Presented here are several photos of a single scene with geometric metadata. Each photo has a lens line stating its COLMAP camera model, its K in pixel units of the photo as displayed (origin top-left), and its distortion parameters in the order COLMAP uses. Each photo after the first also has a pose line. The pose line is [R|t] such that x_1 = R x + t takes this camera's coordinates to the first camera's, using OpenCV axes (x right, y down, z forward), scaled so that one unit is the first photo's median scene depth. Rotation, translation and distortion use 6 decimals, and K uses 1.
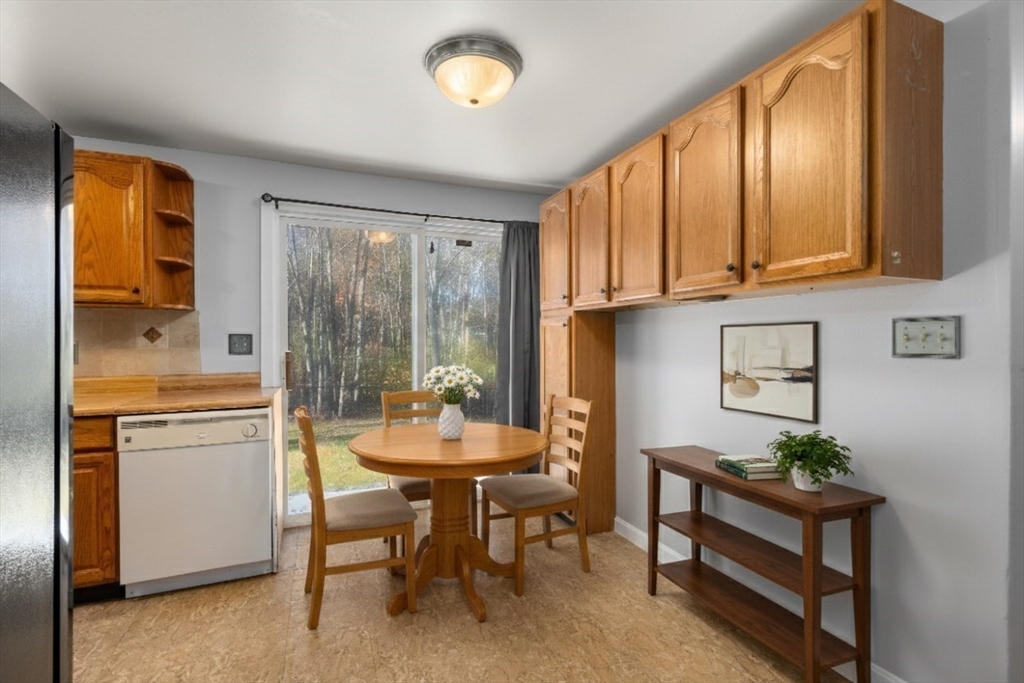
lens RADIAL K [[471.4, 0, 515.3], [0, 471.4, 343.1], [0, 0, 1]] dist [0.000340, -0.000092]
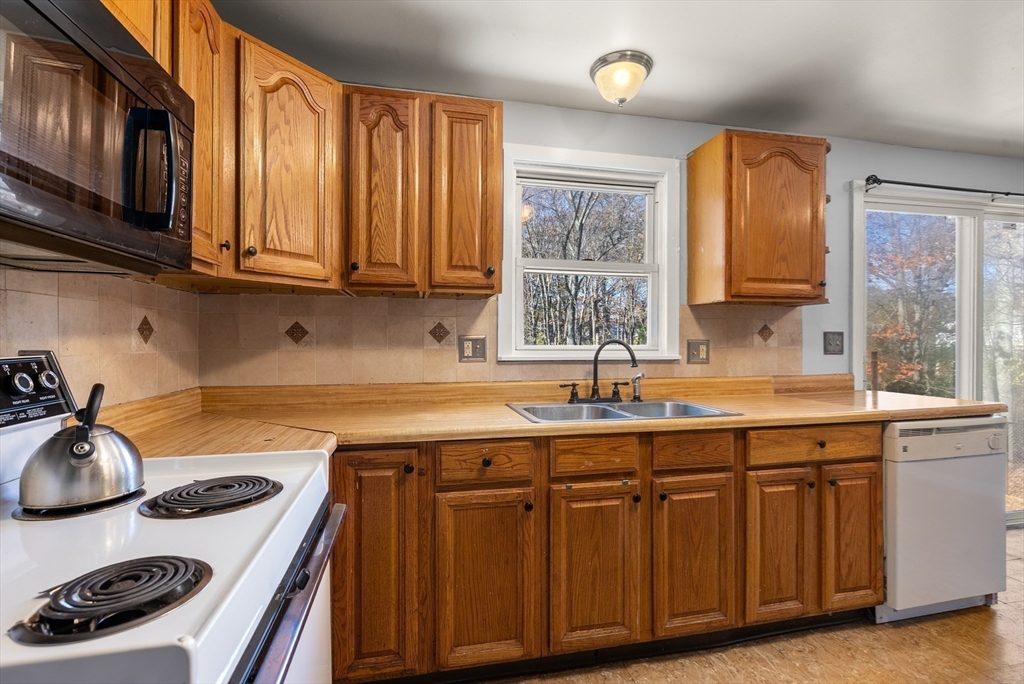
lens RADIAL K [[469.7, 0, 507.8], [0, 469.7, 339.3], [0, 0, 1]] dist [-0.000088, -0.000398]
pose [[0.979127, -0.007065, -0.203125, -1.063966], [0.004316, 0.999893, -0.013976, 0.005916], [0.203202, 0.012807, 0.979053, -0.014220]]
